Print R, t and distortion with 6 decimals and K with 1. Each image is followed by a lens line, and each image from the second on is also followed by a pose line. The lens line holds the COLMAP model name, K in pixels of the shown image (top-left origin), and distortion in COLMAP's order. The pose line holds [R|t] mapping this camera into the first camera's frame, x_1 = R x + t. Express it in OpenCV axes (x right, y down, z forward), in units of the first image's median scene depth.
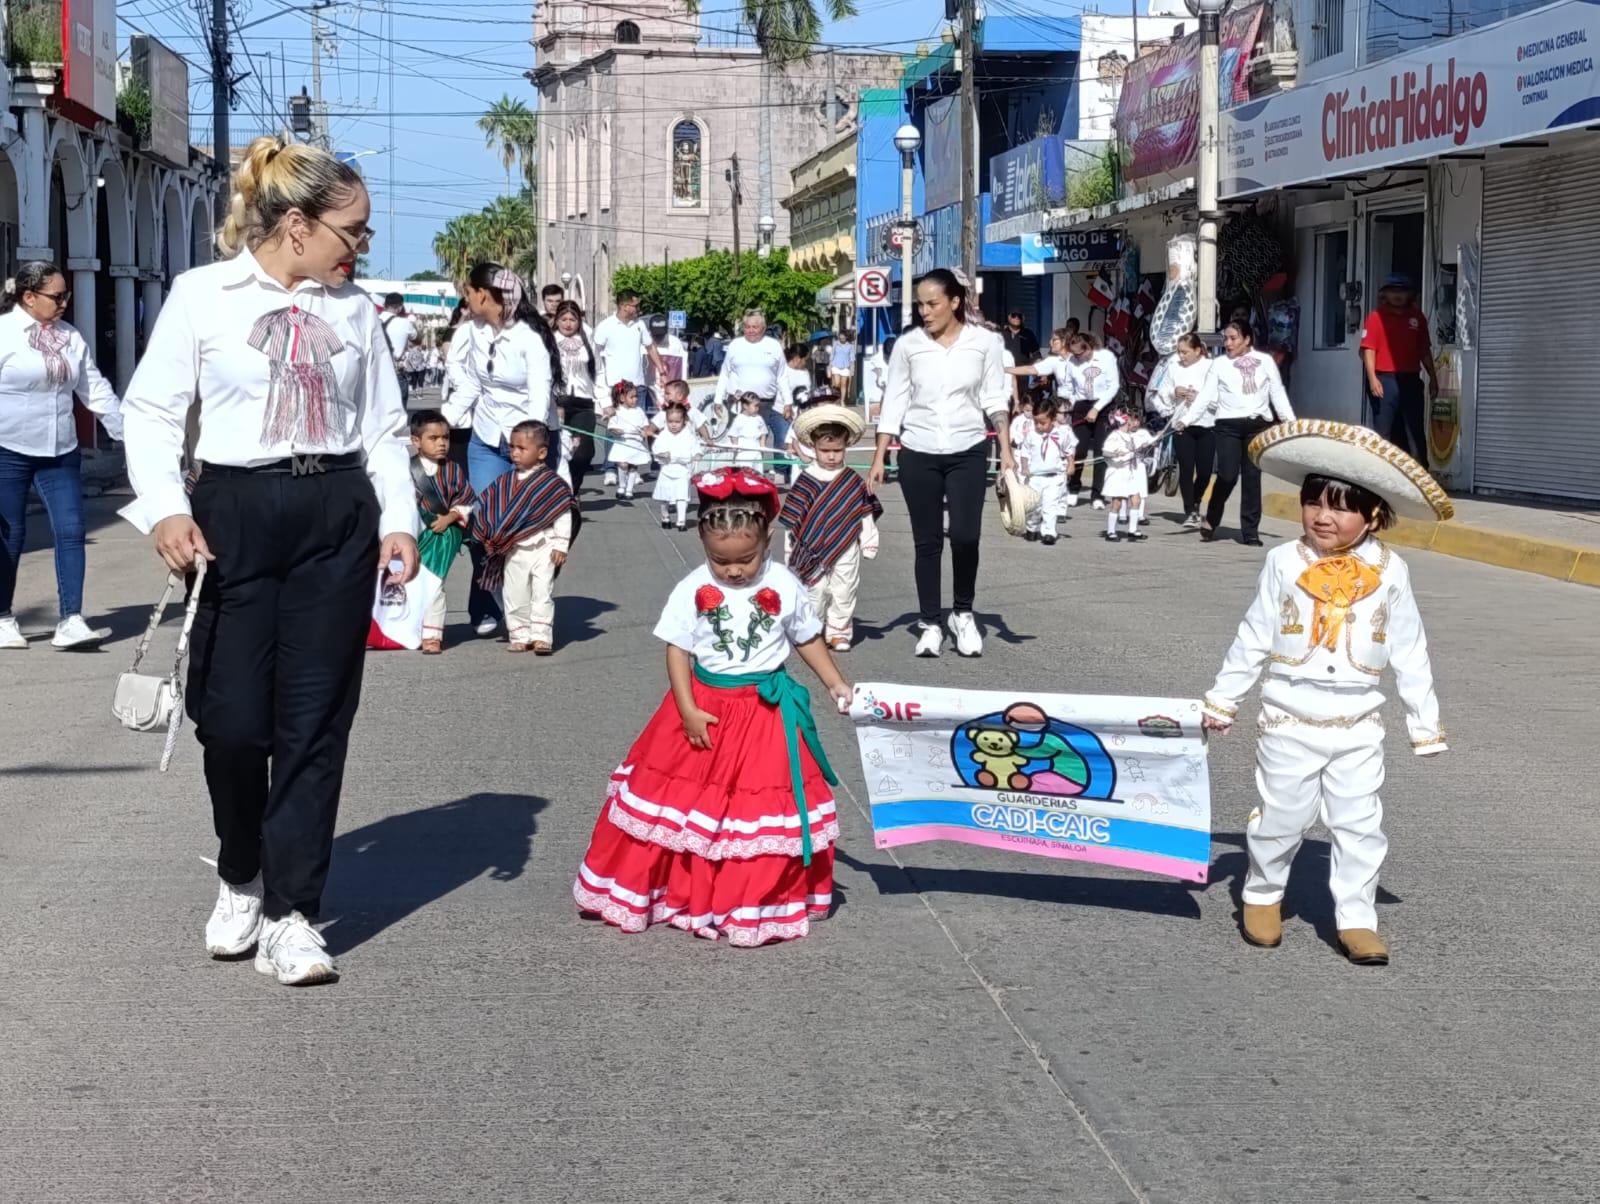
lens RADIAL K [[3311.1, 0, 800.0], [0, 3311.1, 602.0], [0, 0, 1]] dist [0.085582, -0.261610]
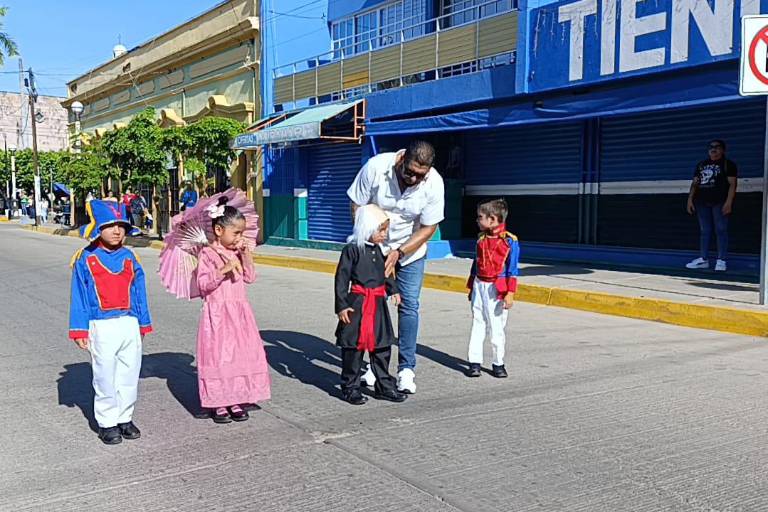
lens RADIAL K [[810.4, 0, 295.8], [0, 810.4, 256.1], [0, 0, 1]] dist [0.001110, 0.007600]
pose [[0.908839, -0.045314, 0.414679, -0.051827], [0.047634, 0.998854, 0.004751, -0.036130], [-0.414419, 0.015435, 0.909955, 0.481955]]
